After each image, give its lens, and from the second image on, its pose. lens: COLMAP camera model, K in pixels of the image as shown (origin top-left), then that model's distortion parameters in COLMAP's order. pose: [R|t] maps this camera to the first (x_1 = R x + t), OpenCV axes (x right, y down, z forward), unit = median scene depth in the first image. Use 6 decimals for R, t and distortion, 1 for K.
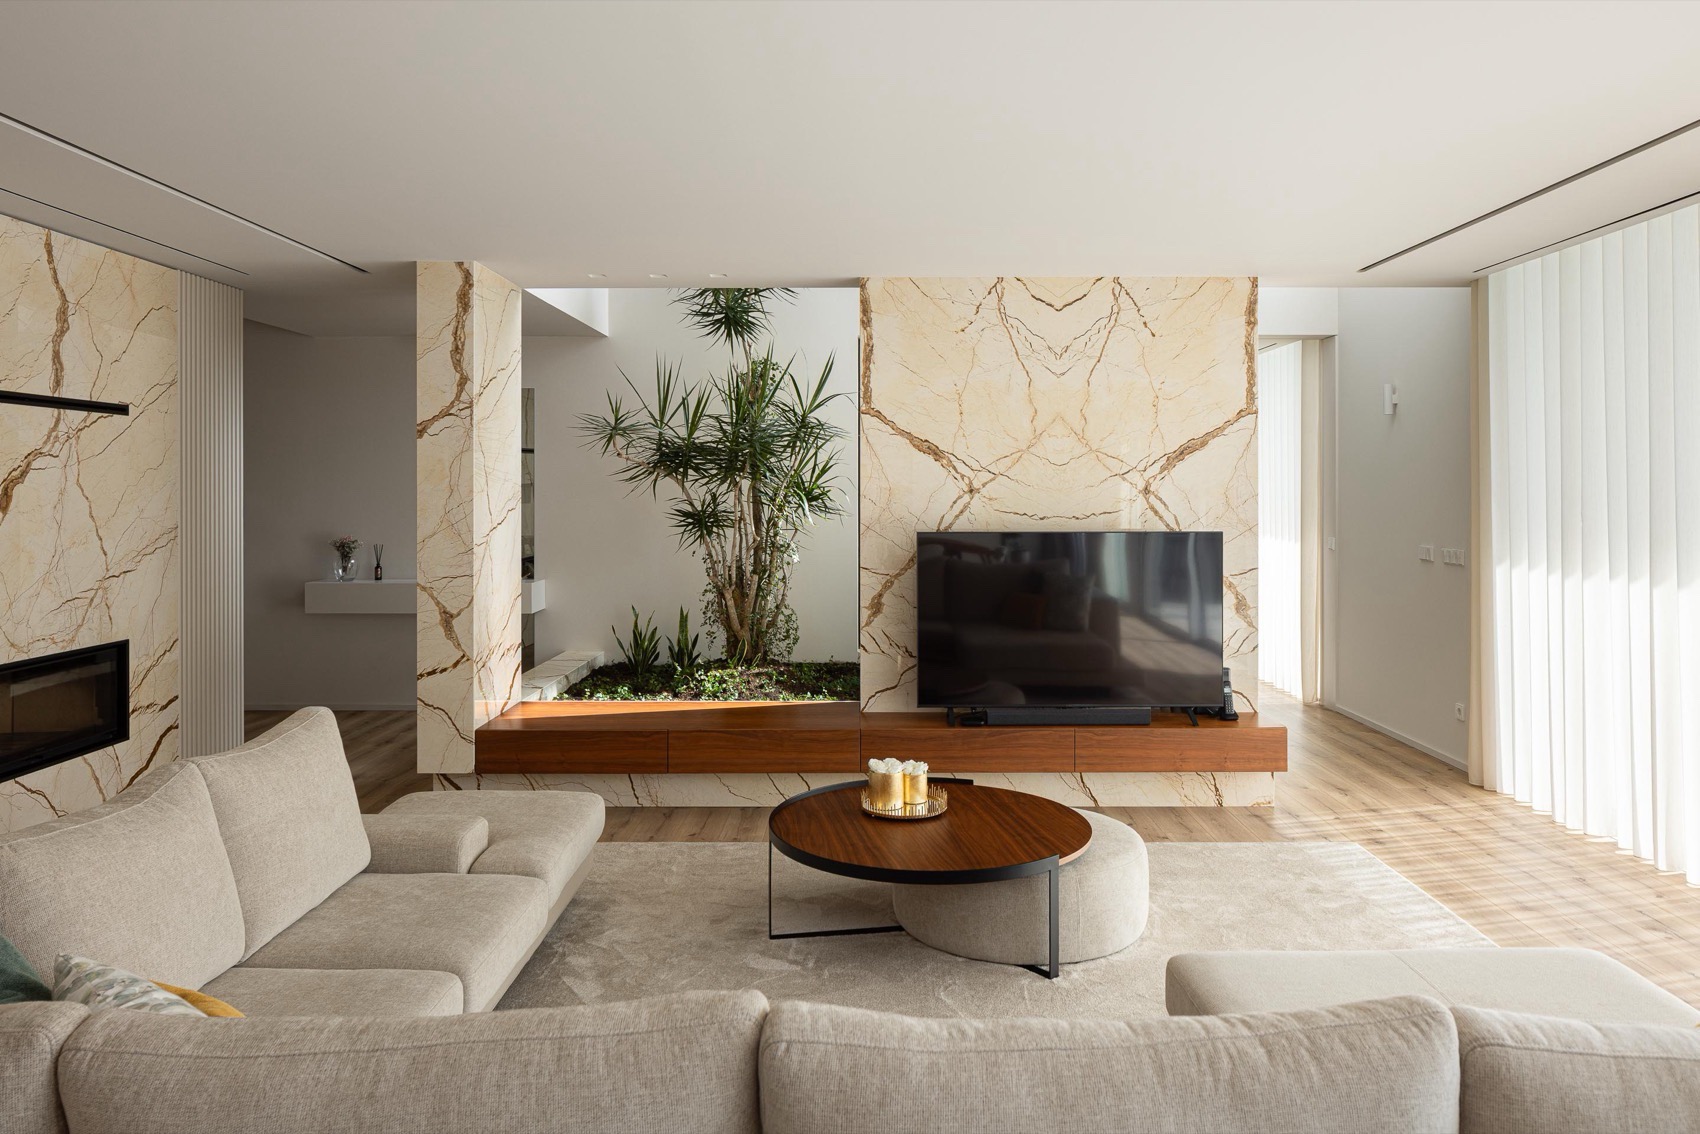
lens RADIAL K [[1127.1, 0, 843.0], [0, 1127.1, 509.9], [0, 0, 1]] dist [-0.005271, -0.001492]
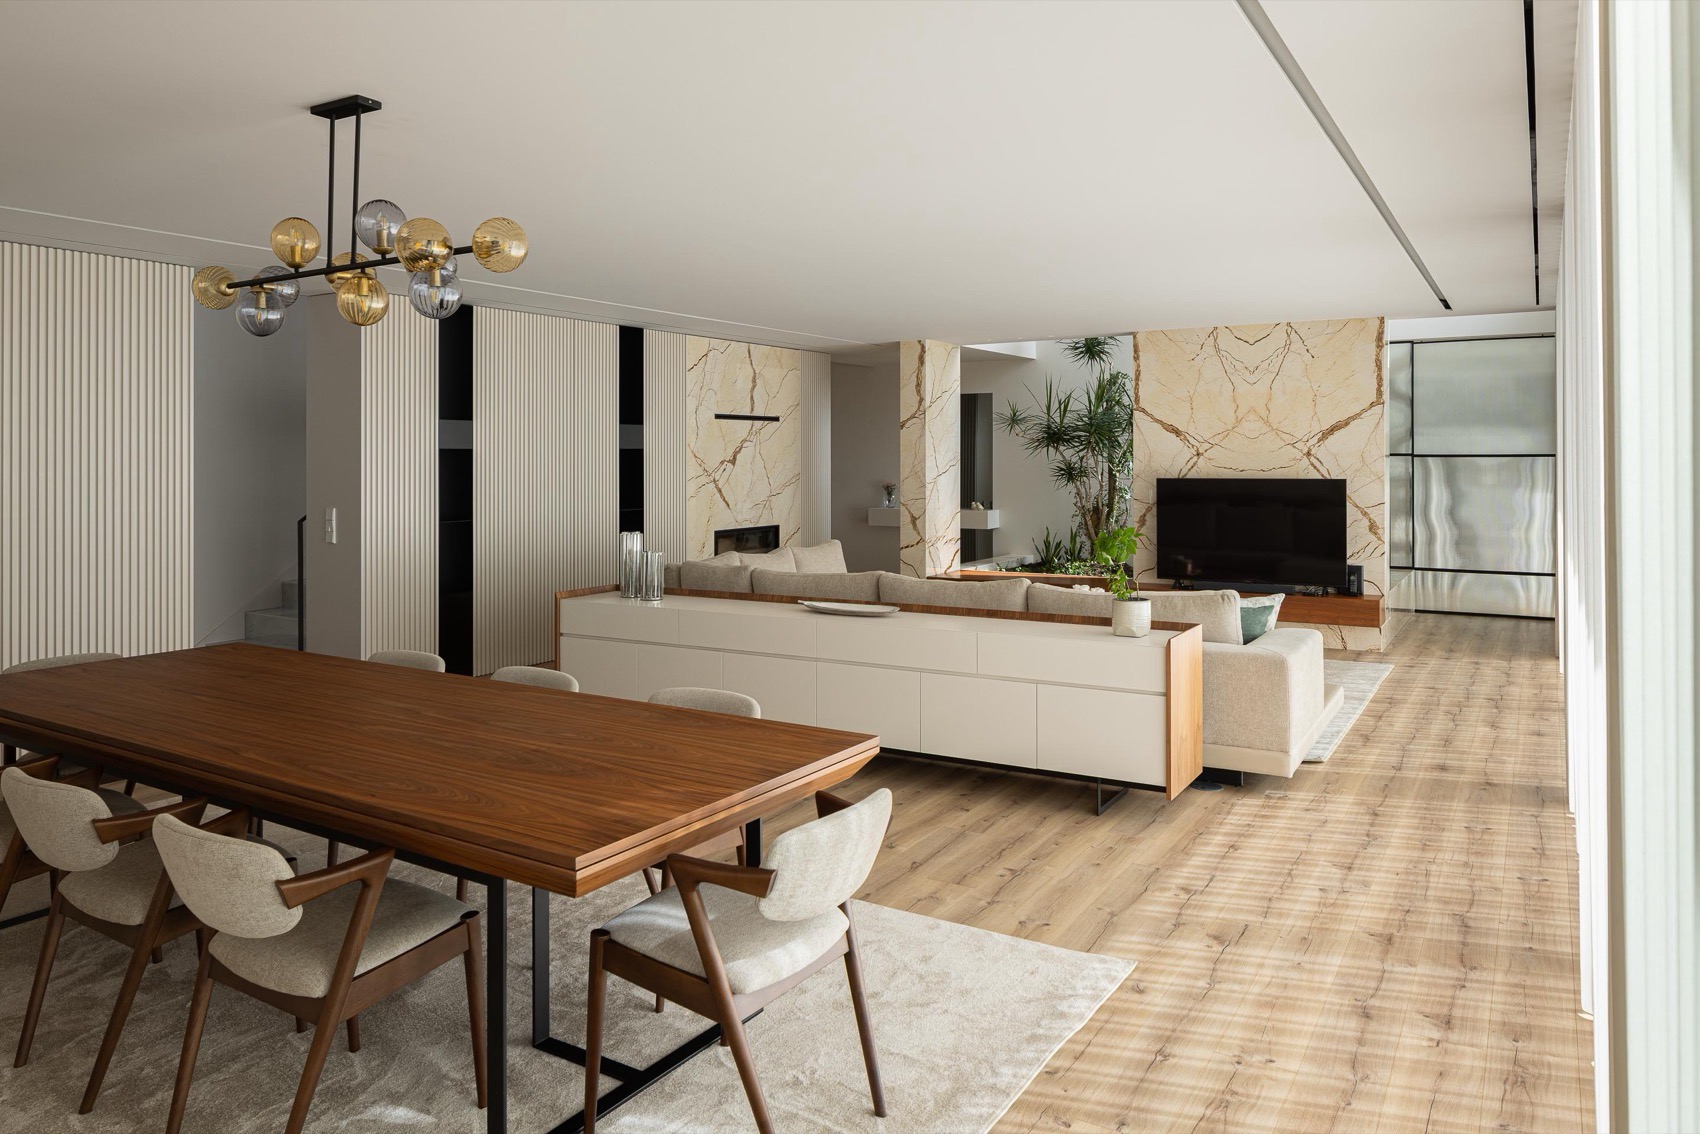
lens RADIAL K [[1127.1, 0, 843.0], [0, 1127.1, 509.9], [0, 0, 1]] dist [-0.005271, -0.001492]
pose [[0.862987, 0.019998, -0.504830, 0.511242], [-0.003470, 0.999427, 0.033658, 0.011315], [0.505214, -0.027295, 0.862563, -0.731824]]
